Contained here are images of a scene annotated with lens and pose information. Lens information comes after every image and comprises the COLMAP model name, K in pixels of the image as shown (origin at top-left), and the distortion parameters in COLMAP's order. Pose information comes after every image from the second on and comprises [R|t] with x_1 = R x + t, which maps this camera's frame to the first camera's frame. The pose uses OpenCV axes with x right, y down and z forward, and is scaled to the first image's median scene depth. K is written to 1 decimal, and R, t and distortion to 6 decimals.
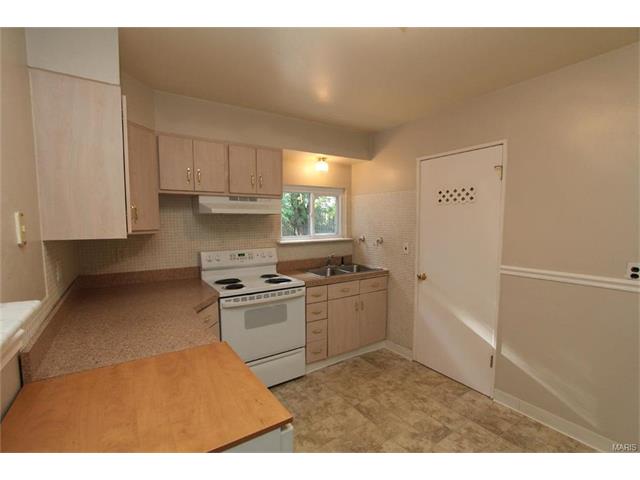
lens RADIAL K [[295.9, 0, 320.8], [0, 295.9, 244.7], [0, 0, 1]] dist [-0.004931, -0.000369]
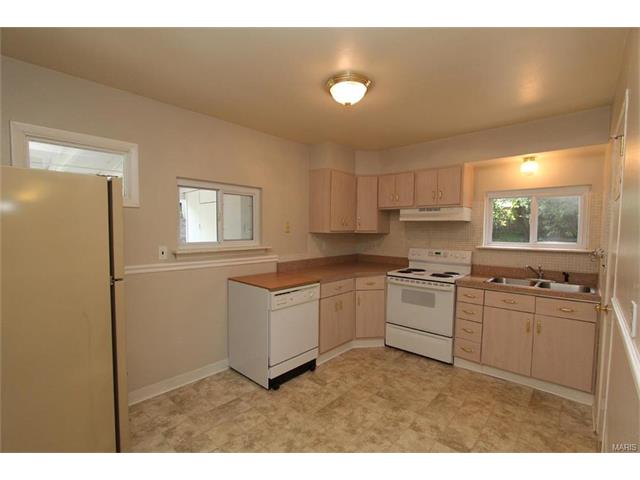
lens RADIAL K [[295.9, 0, 321.2], [0, 295.9, 241.3], [0, 0, 1]] dist [-0.004931, -0.000369]
pose [[0.242820, 0.042477, -0.969141, 0.883209], [-0.091458, 0.995593, 0.020721, 0.002691], [0.965751, 0.083604, 0.245634, 0.218148]]
